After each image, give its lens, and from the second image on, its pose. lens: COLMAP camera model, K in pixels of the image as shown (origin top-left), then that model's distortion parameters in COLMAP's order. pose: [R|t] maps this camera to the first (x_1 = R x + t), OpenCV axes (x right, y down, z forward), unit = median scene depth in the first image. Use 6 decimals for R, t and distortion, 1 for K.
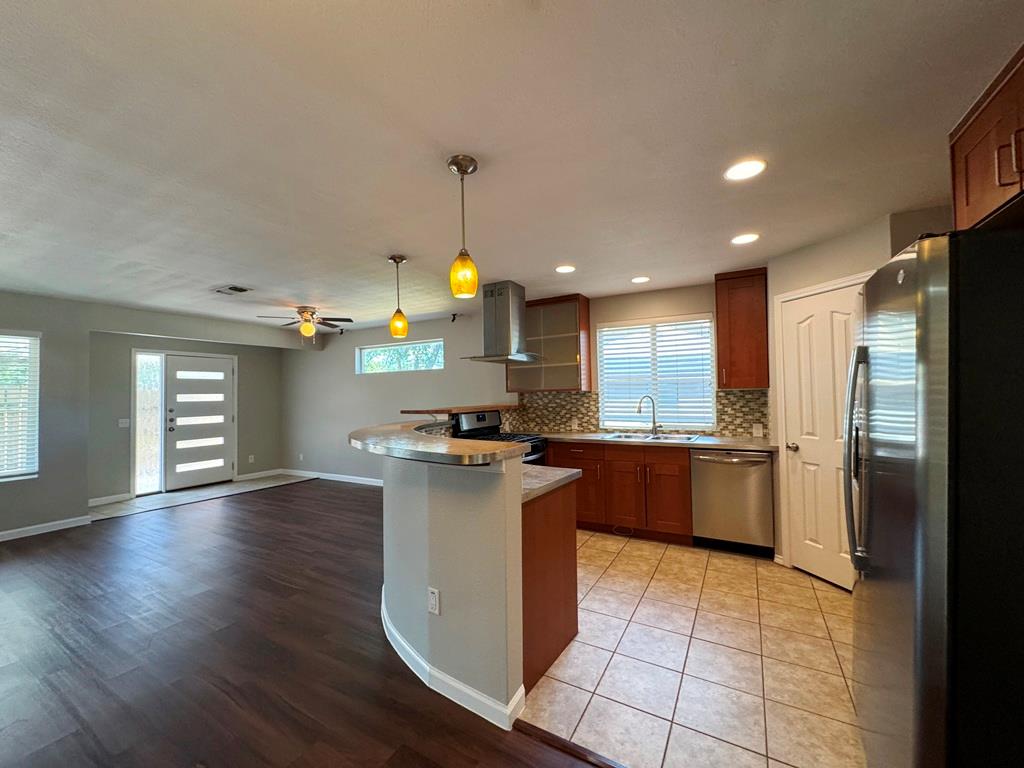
lens RADIAL K [[410.2, 0, 511.1], [0, 410.2, 385.3], [0, 0, 1]] dist [-0.004368, 0.000982]
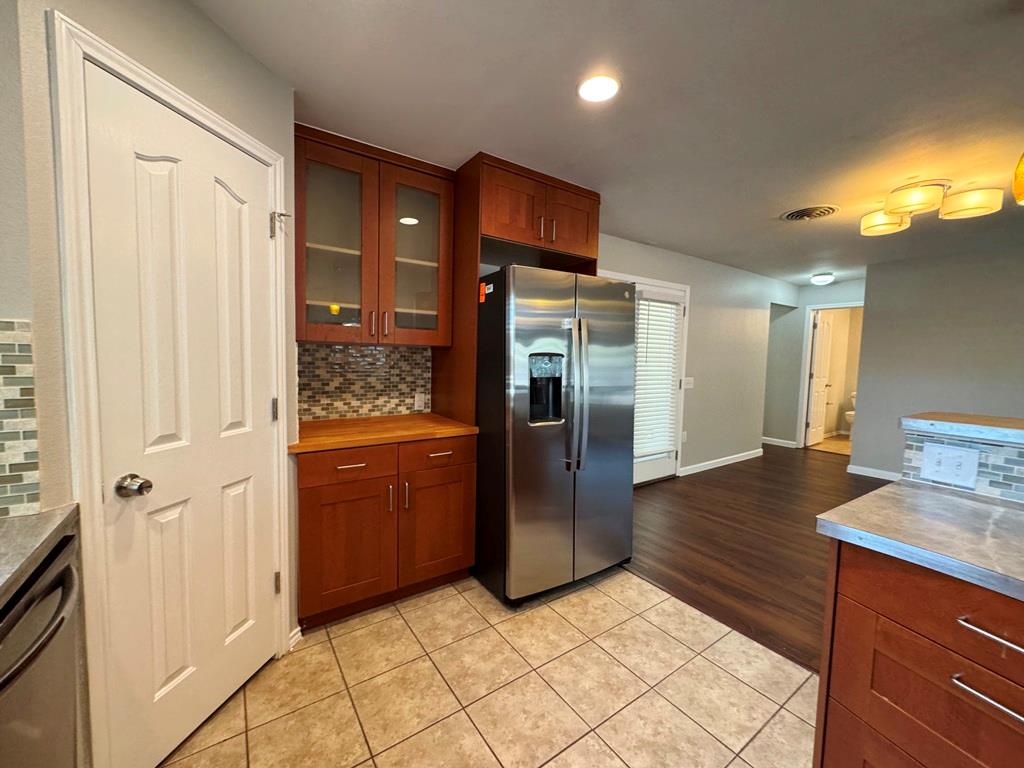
lens RADIAL K [[410.2, 0, 513.9], [0, 410.2, 382.7], [0, 0, 1]] dist [-0.004368, 0.000982]
pose [[-0.904125, -0.033128, 0.425981, 0.317435], [-0.014212, 0.998770, 0.047509, 0.050005], [-0.427031, 0.036900, -0.903484, 1.716984]]
